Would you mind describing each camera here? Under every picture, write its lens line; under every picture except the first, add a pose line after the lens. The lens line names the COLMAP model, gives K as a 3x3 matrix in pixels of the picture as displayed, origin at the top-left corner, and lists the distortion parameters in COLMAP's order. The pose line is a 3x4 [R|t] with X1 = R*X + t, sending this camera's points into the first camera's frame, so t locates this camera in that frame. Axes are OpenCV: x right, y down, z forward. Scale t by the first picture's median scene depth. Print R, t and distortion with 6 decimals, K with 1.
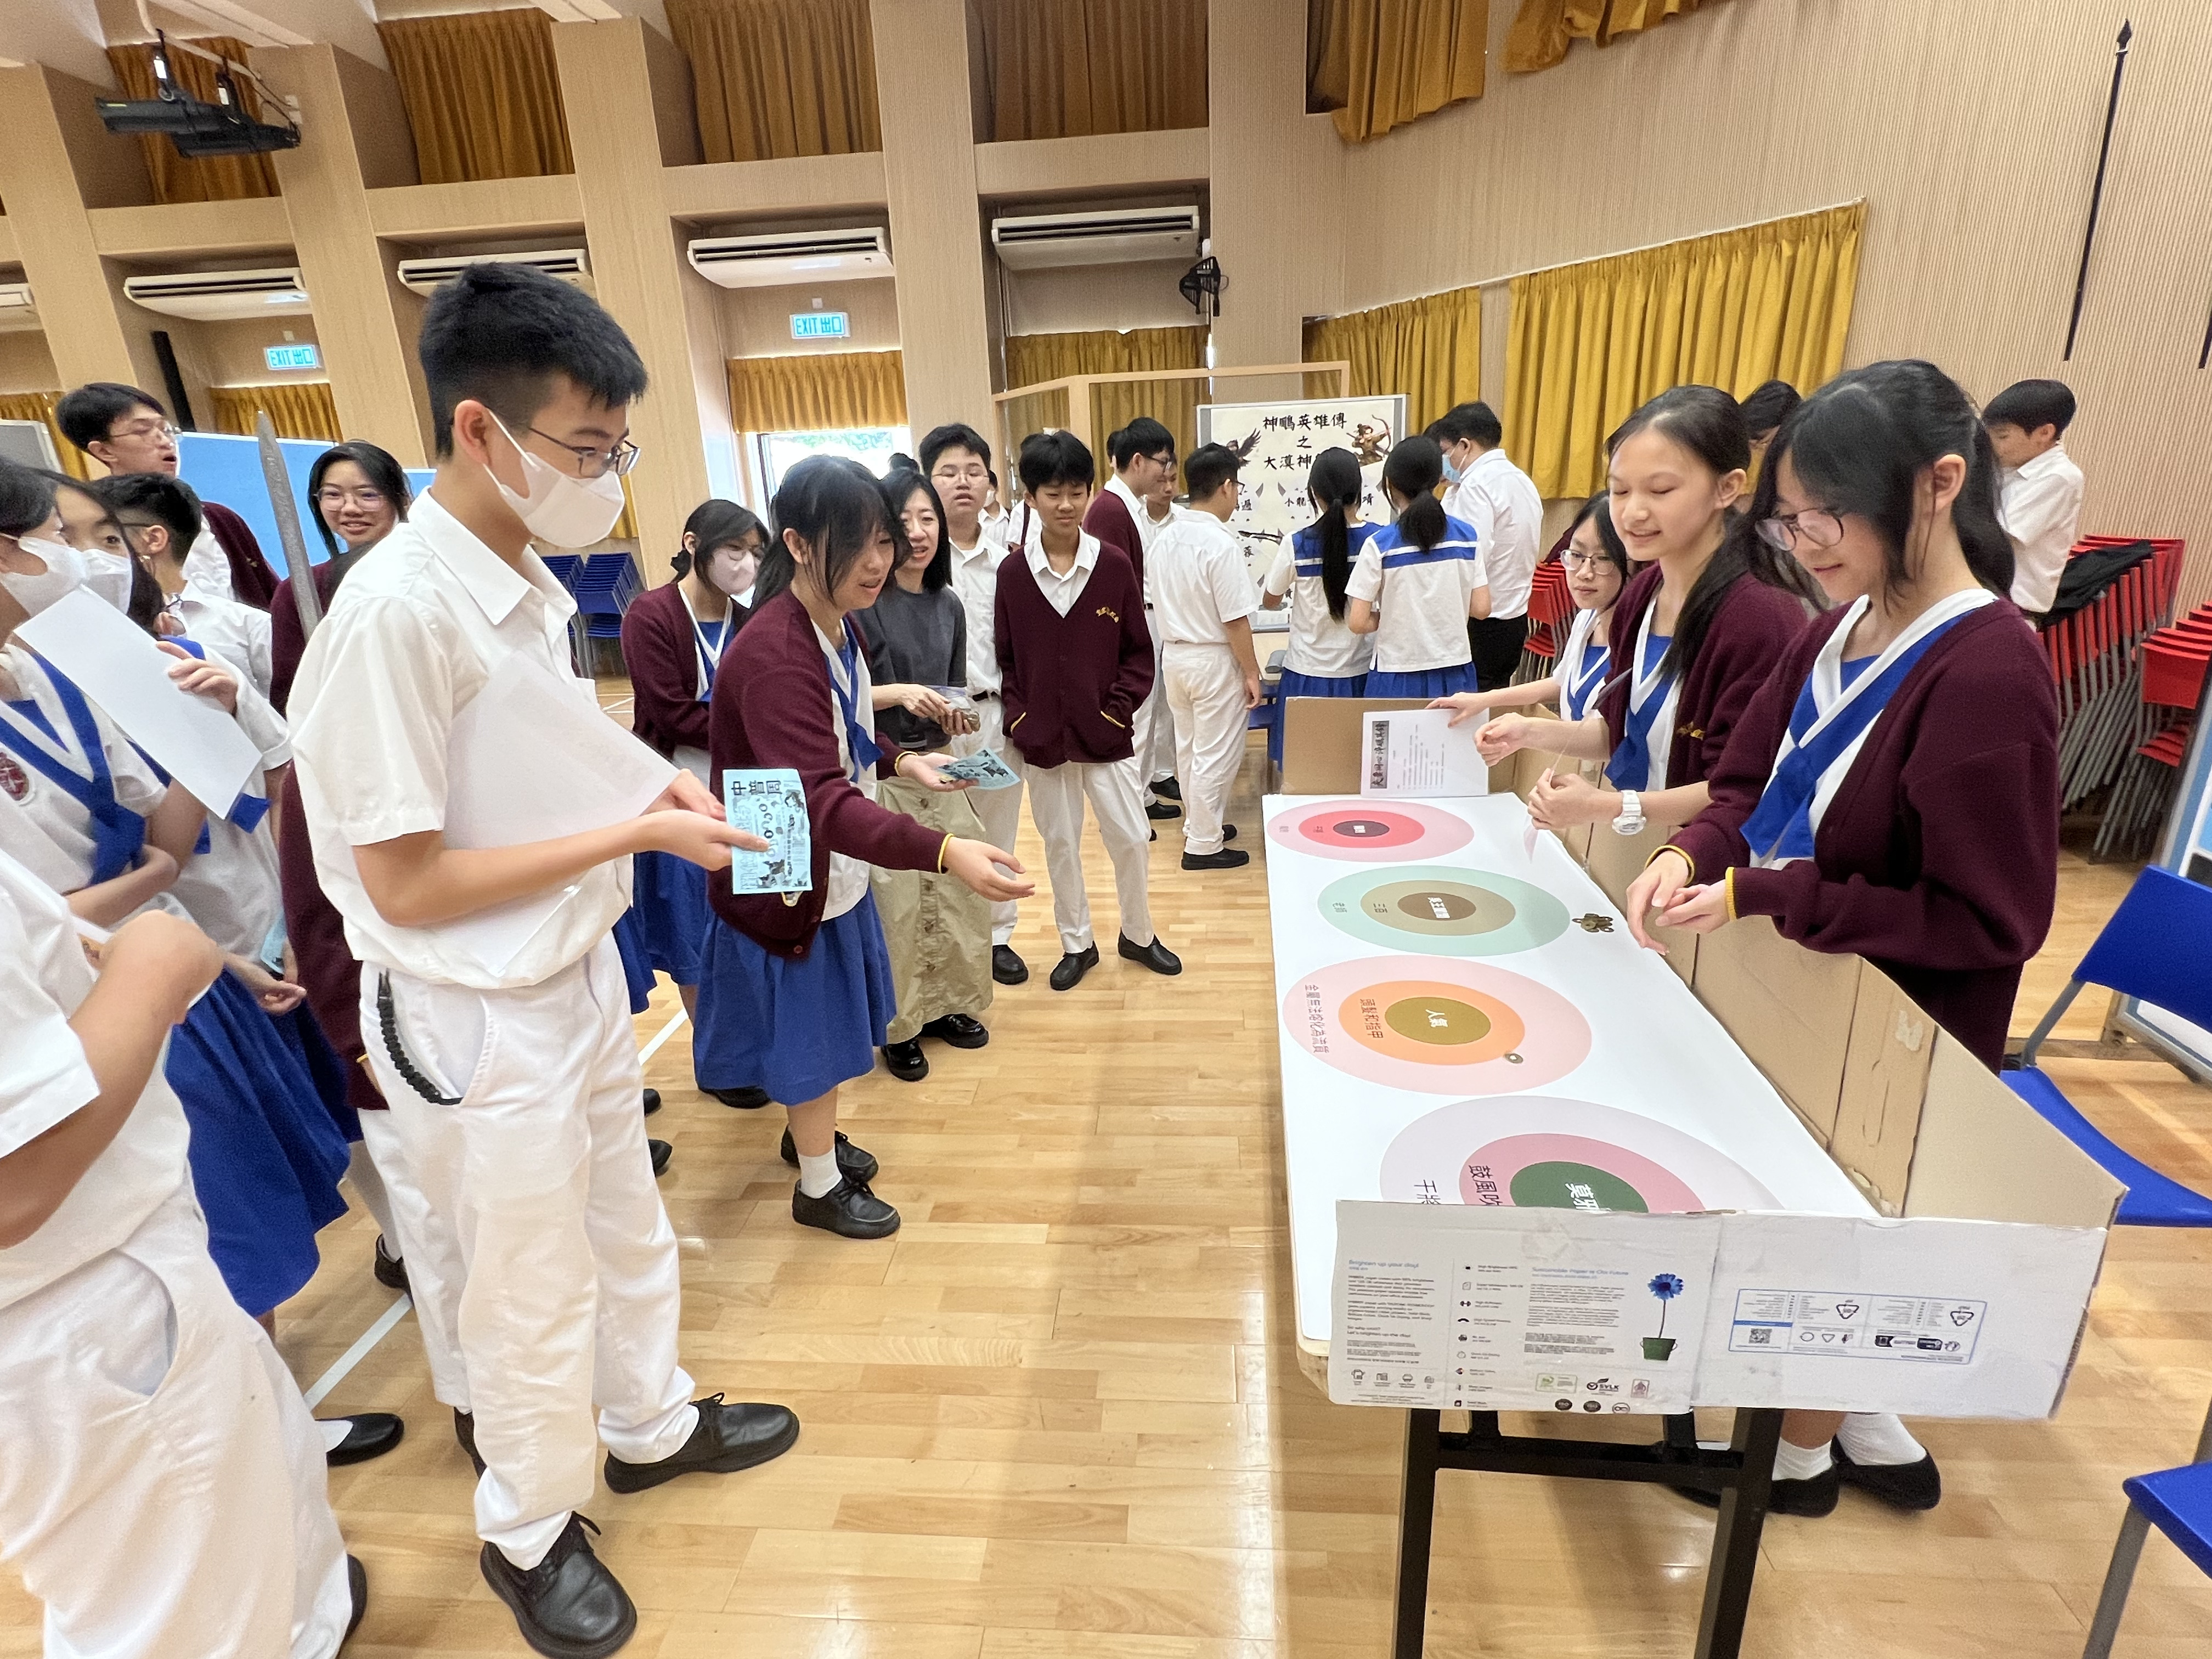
lens RADIAL K [[1114.1, 0, 1085.7], [0, 1114.1, 836.4], [0, 0, 1]] dist [0.009632, 0.000239]
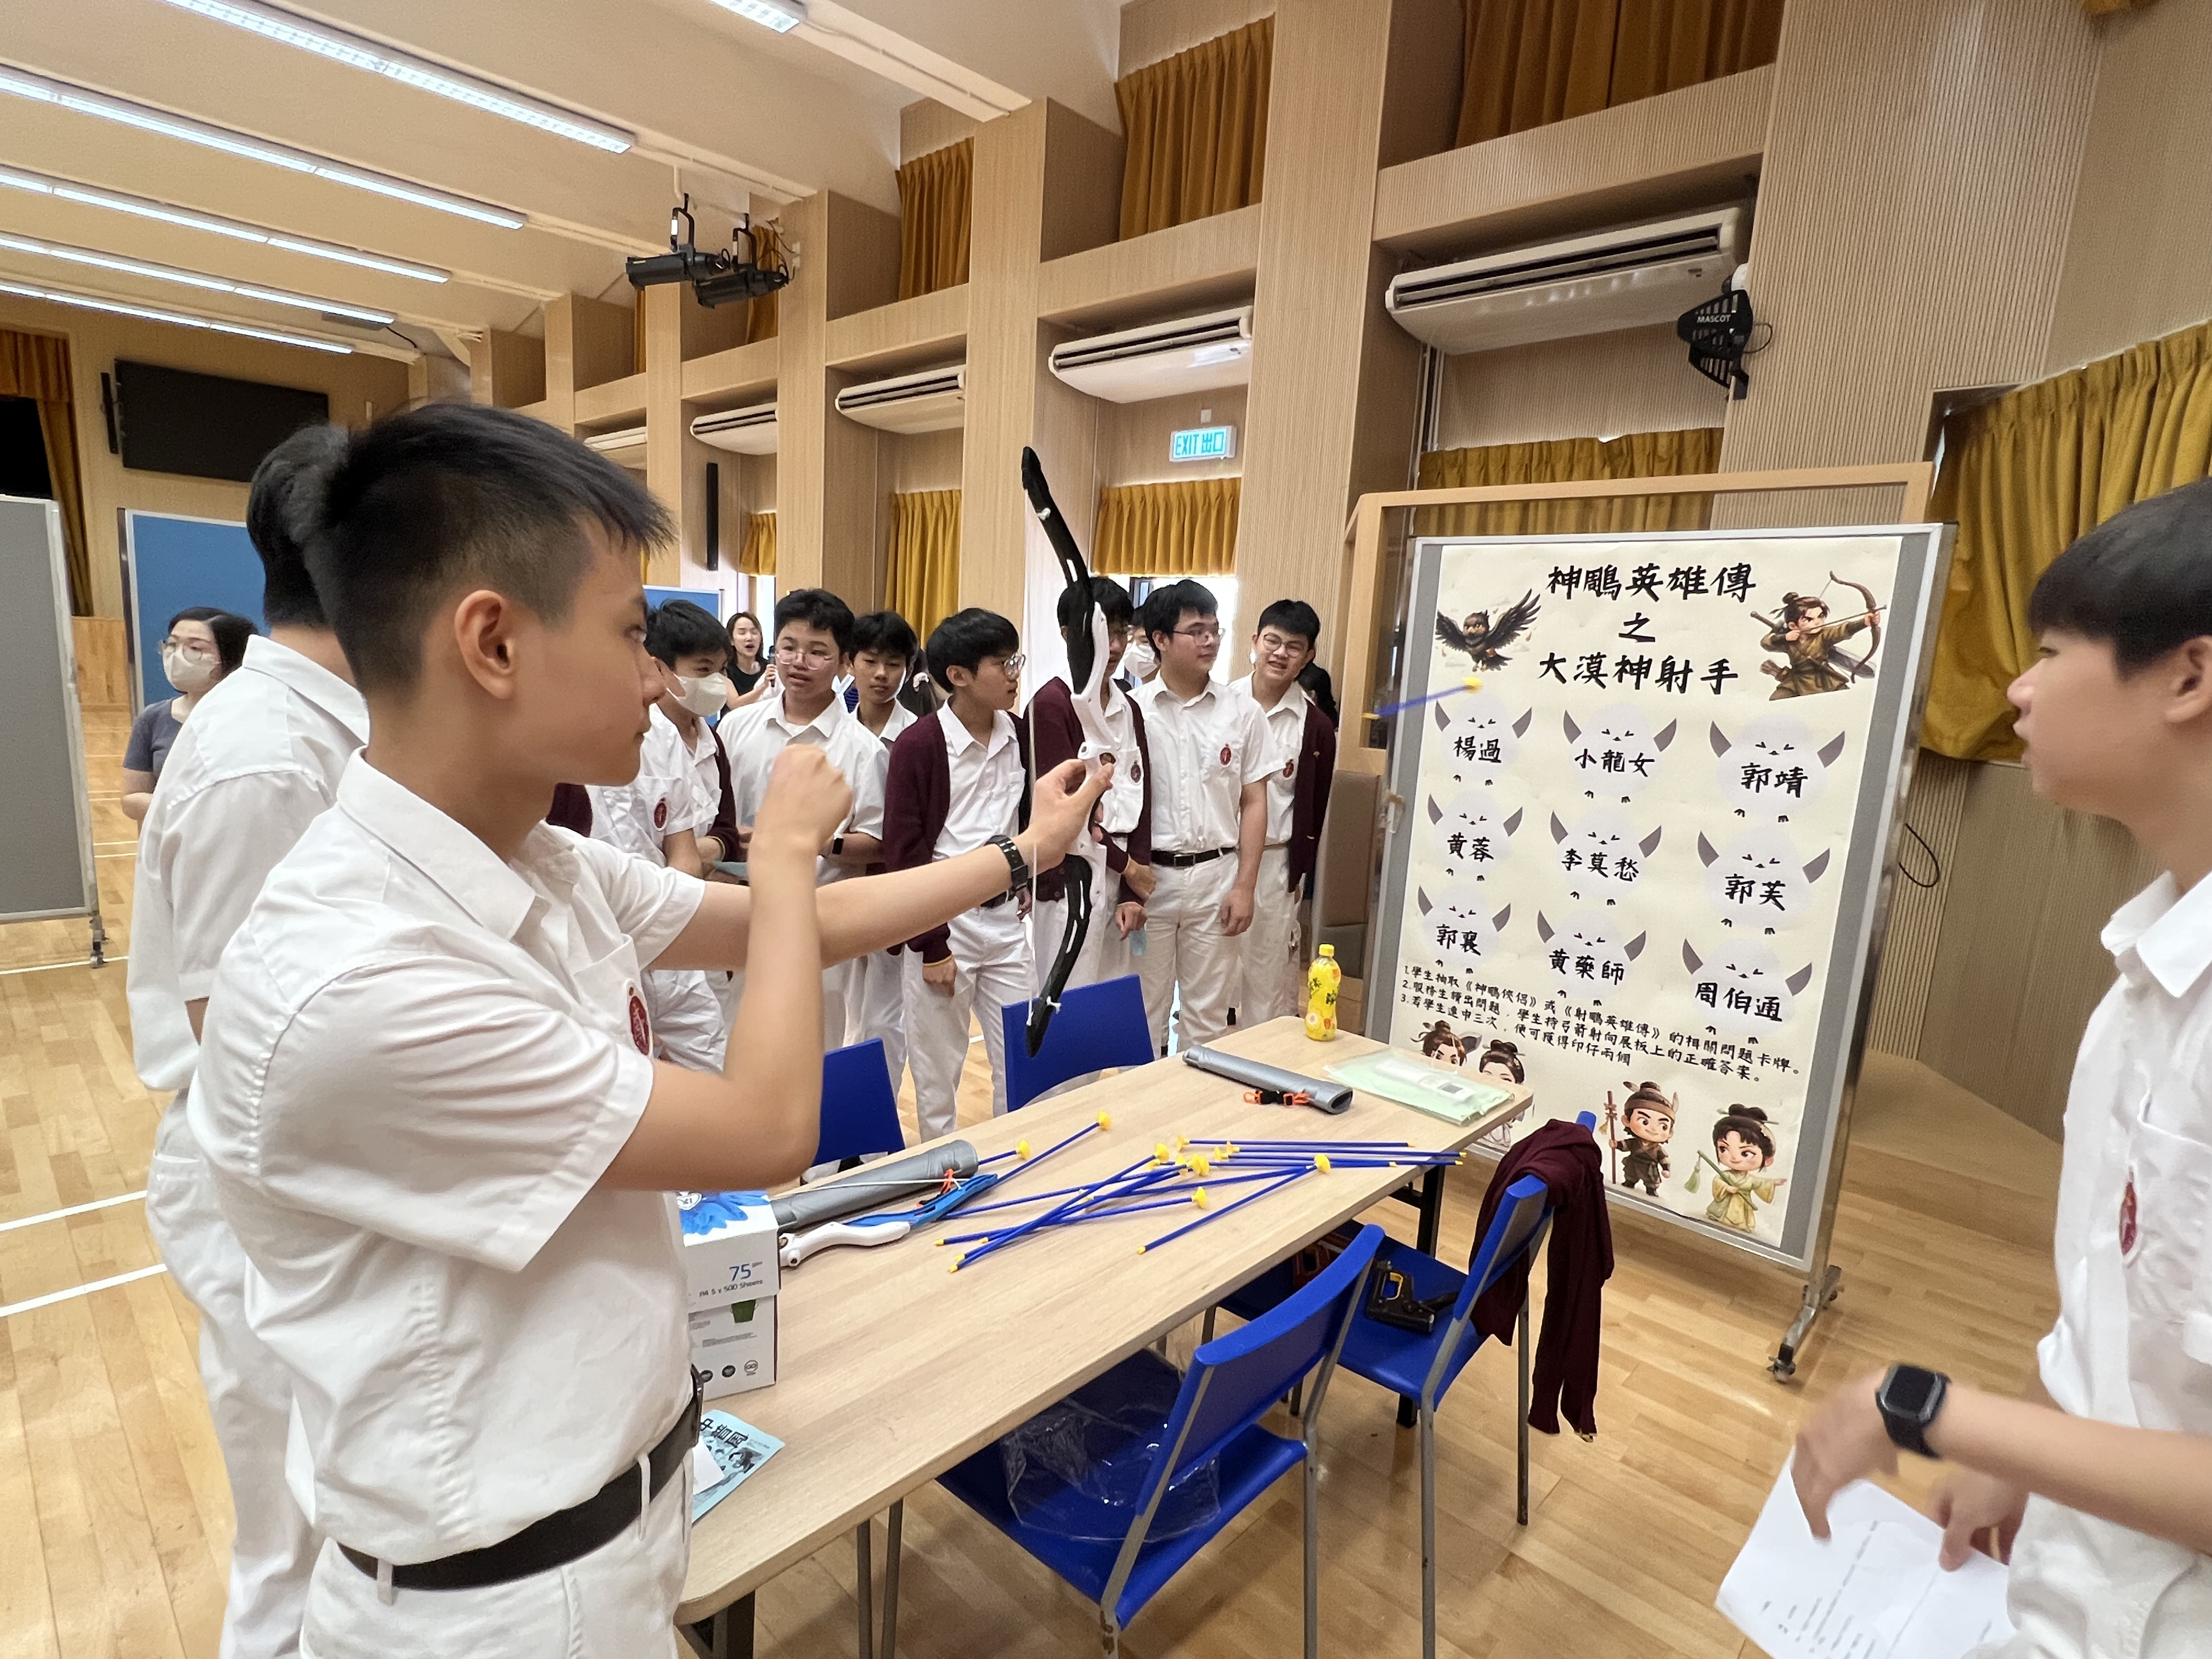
lens RADIAL K [[1161.1, 0, 1098.5], [0, 1161.1, 822.3], [0, 0, 1]] dist [0.008953, -0.000578]
pose [[0.781645, 0.174221, -0.598898, 0.245439], [-0.265890, 0.961653, -0.067275, -0.156582], [0.564211, 0.211826, 0.797995, 0.433069]]
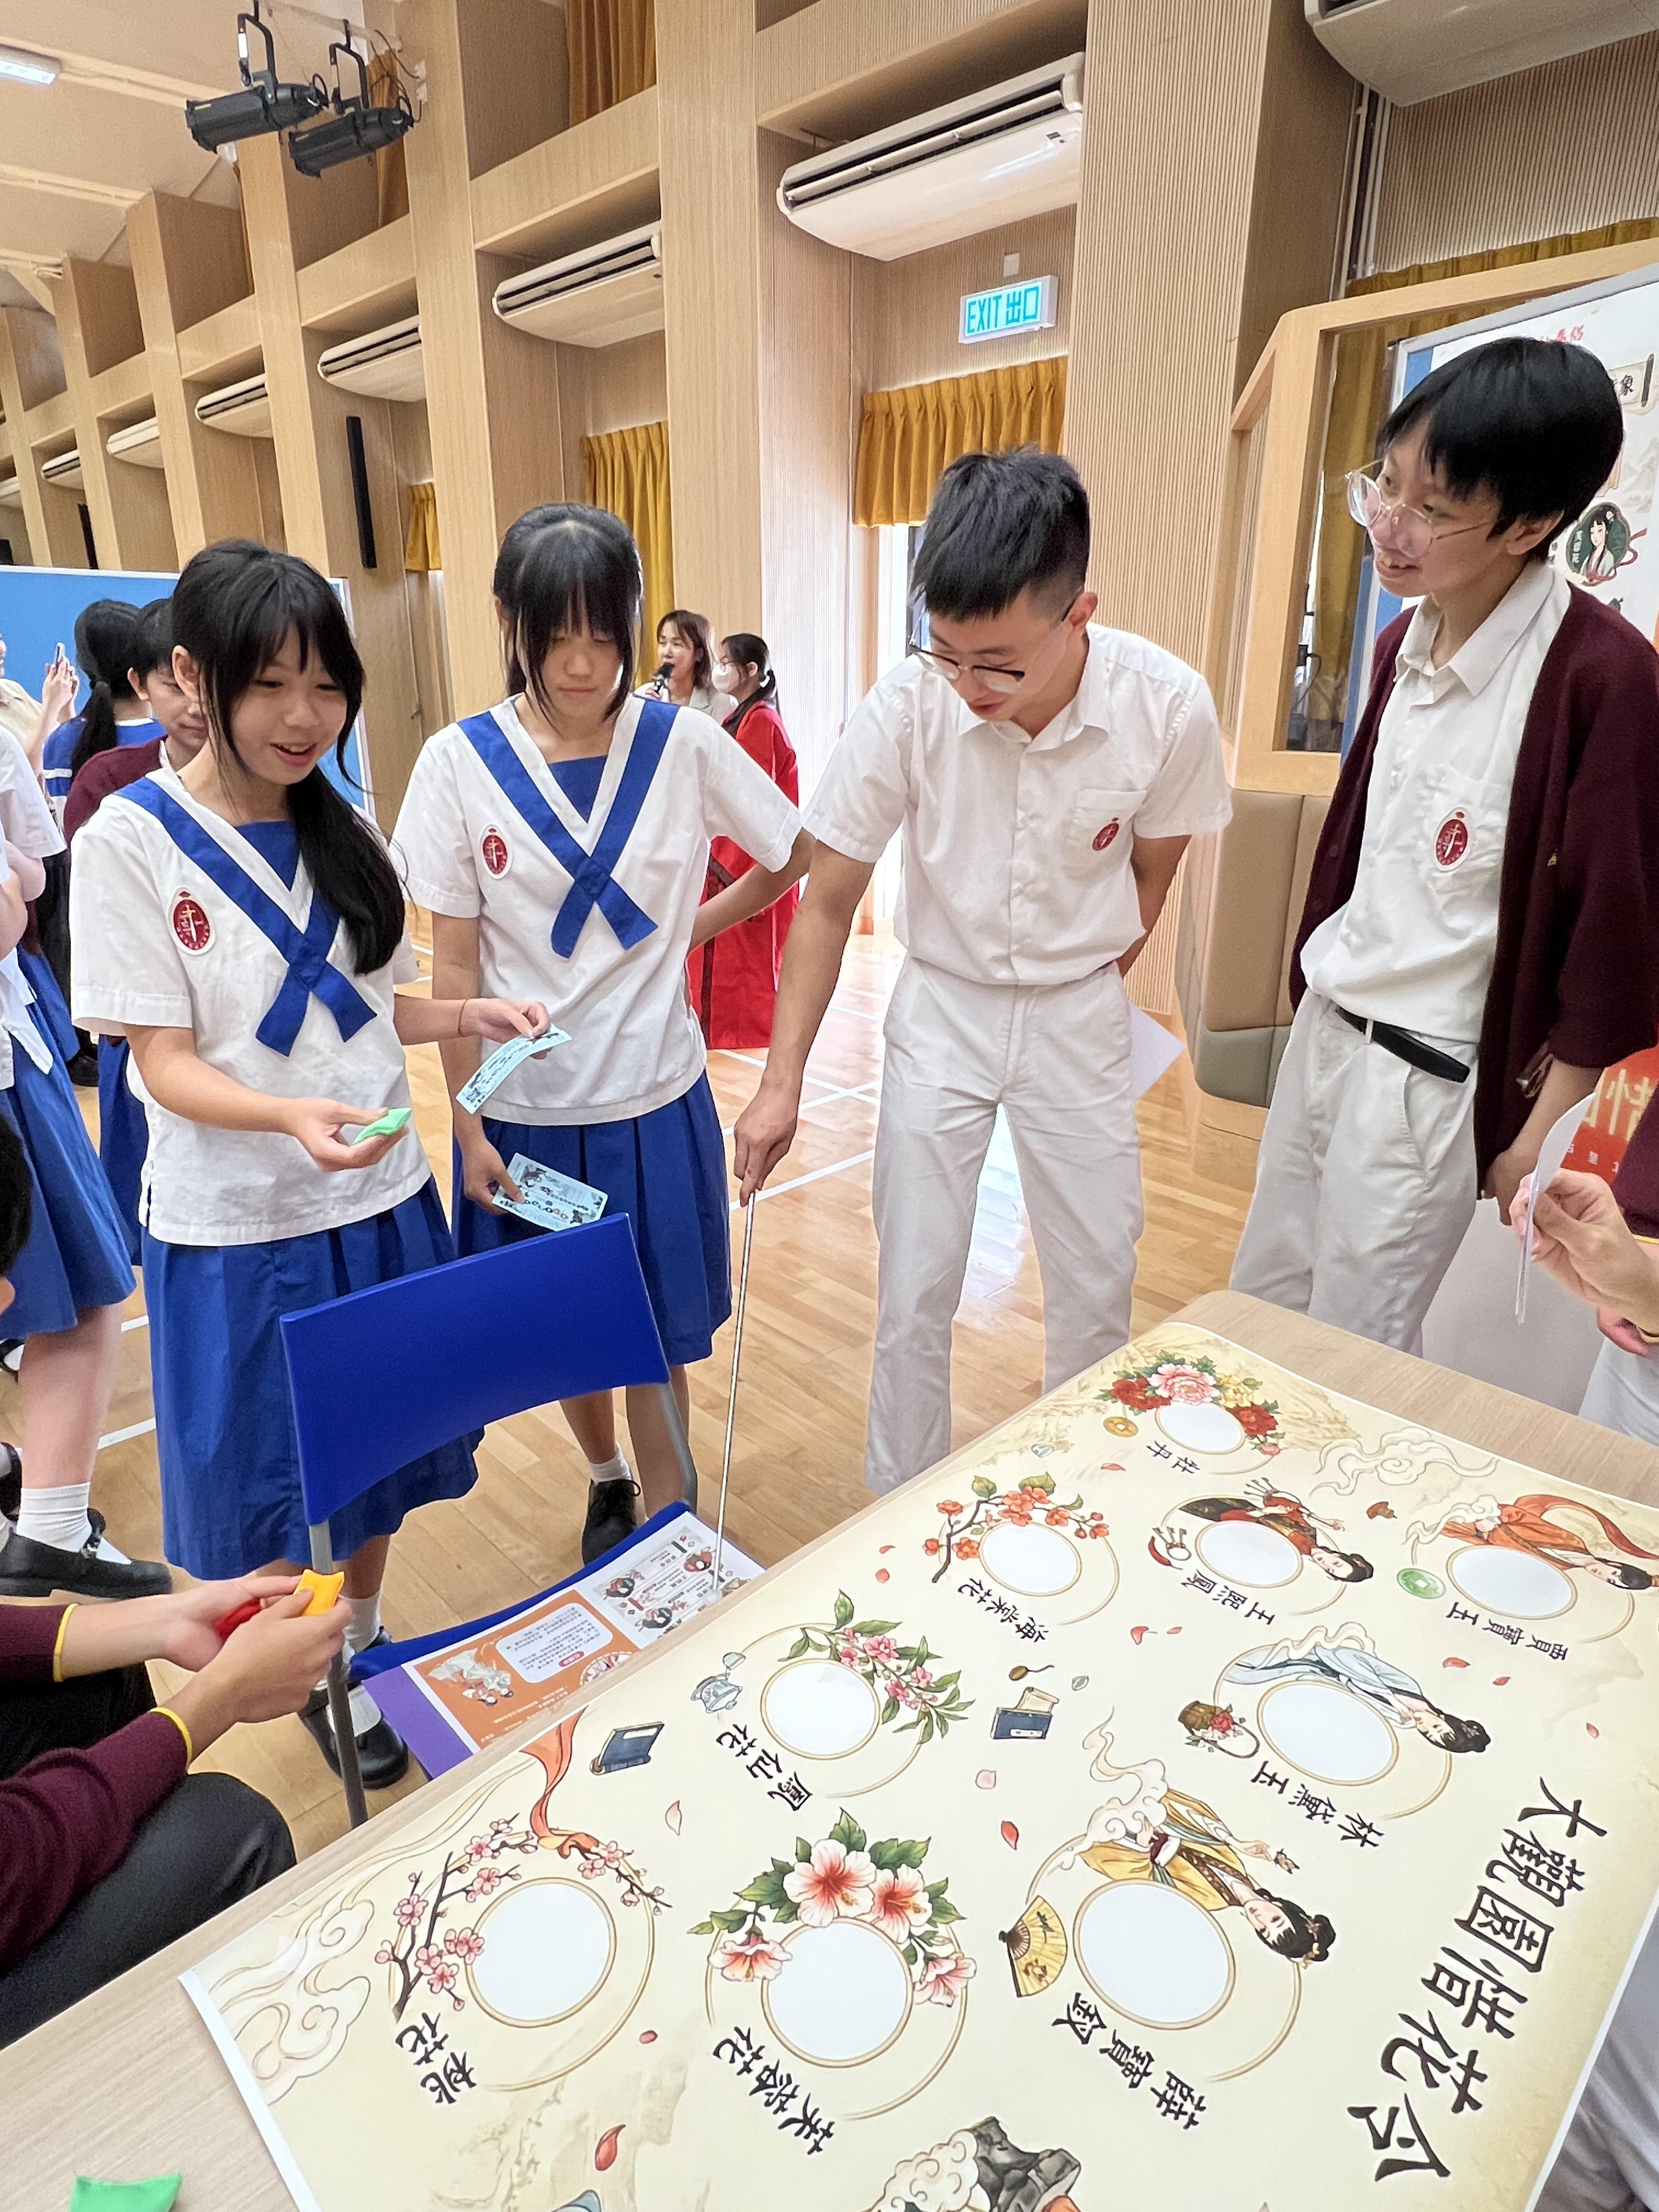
lens RADIAL K [[1281.6, 0, 821.0], [0, 1281.6, 1129.5], [0, 0, 1]] dist [-0.001990, -0.005004]
pose [[0.757138, 0.262976, -0.597984, 0.167069], [-0.223106, 0.964447, 0.141651, -0.174701], [0.613975, 0.026164, 0.788892, 0.545349]]
